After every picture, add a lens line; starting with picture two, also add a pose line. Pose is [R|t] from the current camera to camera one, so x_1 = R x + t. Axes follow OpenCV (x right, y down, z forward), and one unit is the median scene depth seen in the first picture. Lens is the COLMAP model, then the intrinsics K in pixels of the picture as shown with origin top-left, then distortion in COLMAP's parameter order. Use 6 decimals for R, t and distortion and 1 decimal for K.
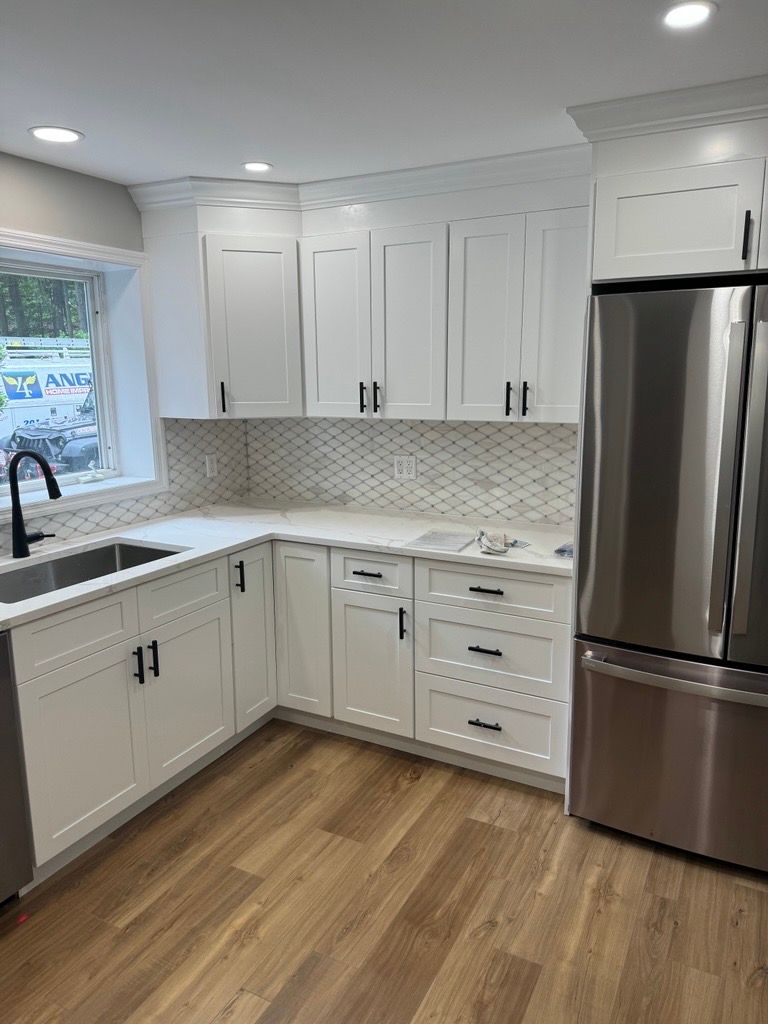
lens RADIAL K [[718.7, 0, 389.6], [0, 718.7, 502.5], [0, 0, 1]] dist [0.025733, -0.035042]
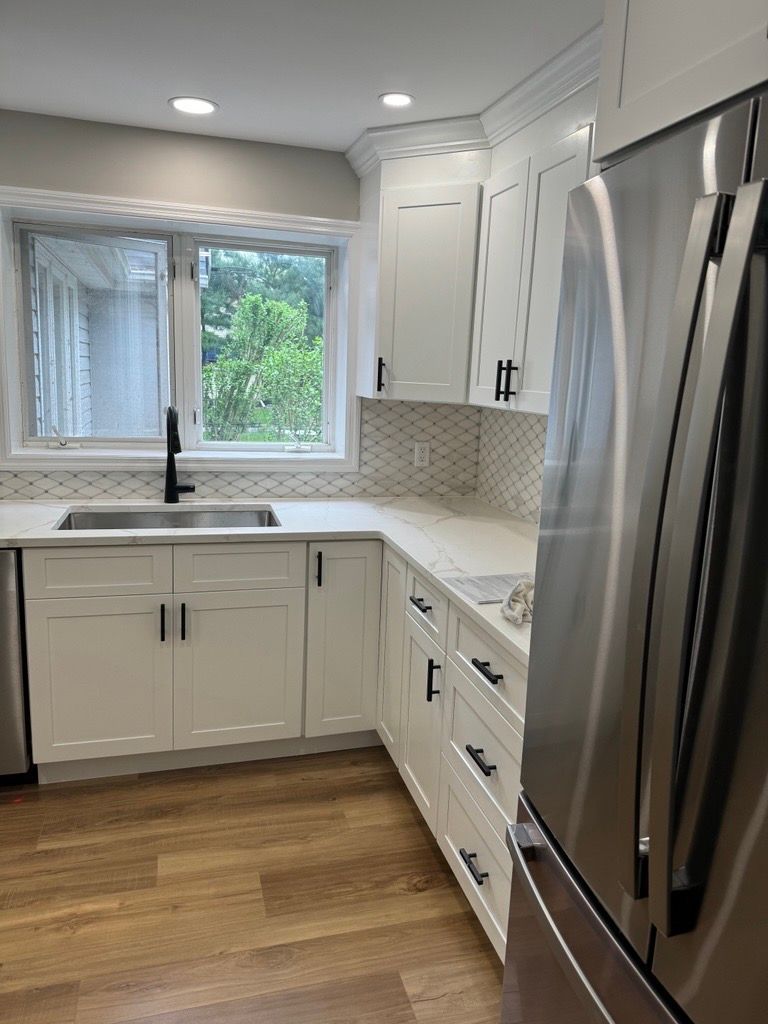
lens RADIAL K [[718.7, 0, 386.0], [0, 718.7, 504.7], [0, 0, 1]] dist [0.025733, -0.035042]
pose [[0.692570, 0.170377, -0.700941, 0.491975], [-0.177275, 0.982107, 0.063562, -0.050968], [0.699228, 0.080238, 0.710381, 0.435246]]
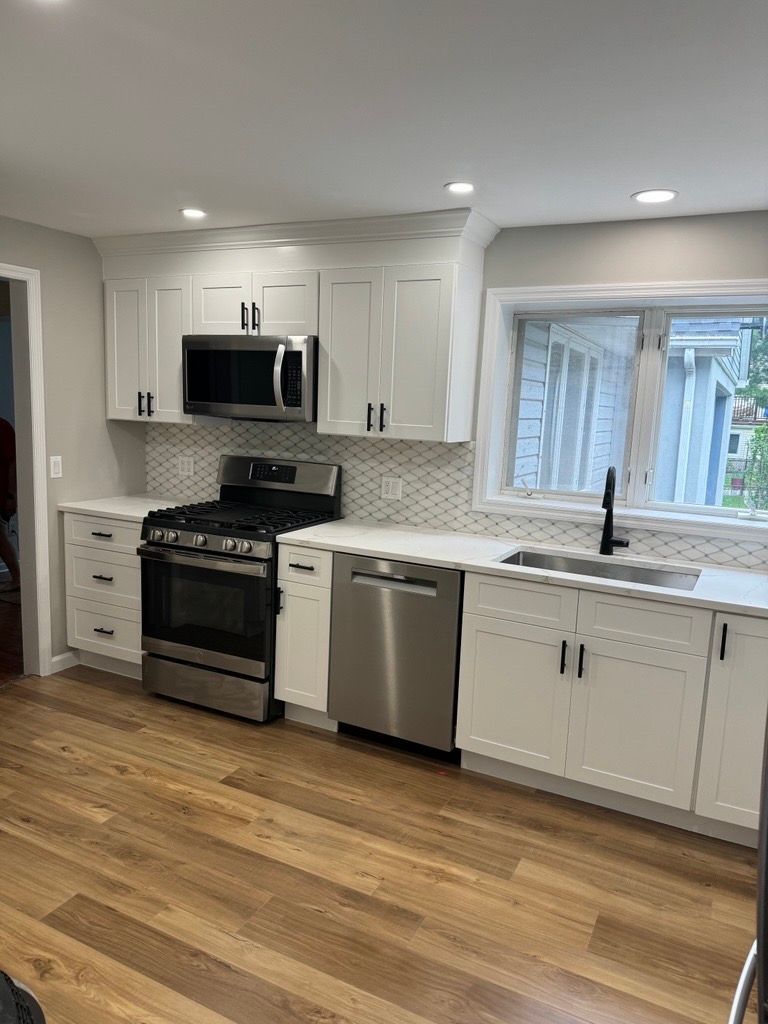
lens RADIAL K [[718.7, 0, 388.2], [0, 718.7, 505.4], [0, 0, 1]] dist [0.025733, -0.035042]
pose [[0.019892, 0.151245, -0.988296, 0.652950], [-0.219123, 0.965119, 0.143288, -0.096091], [0.975494, 0.213708, 0.052340, 0.554180]]
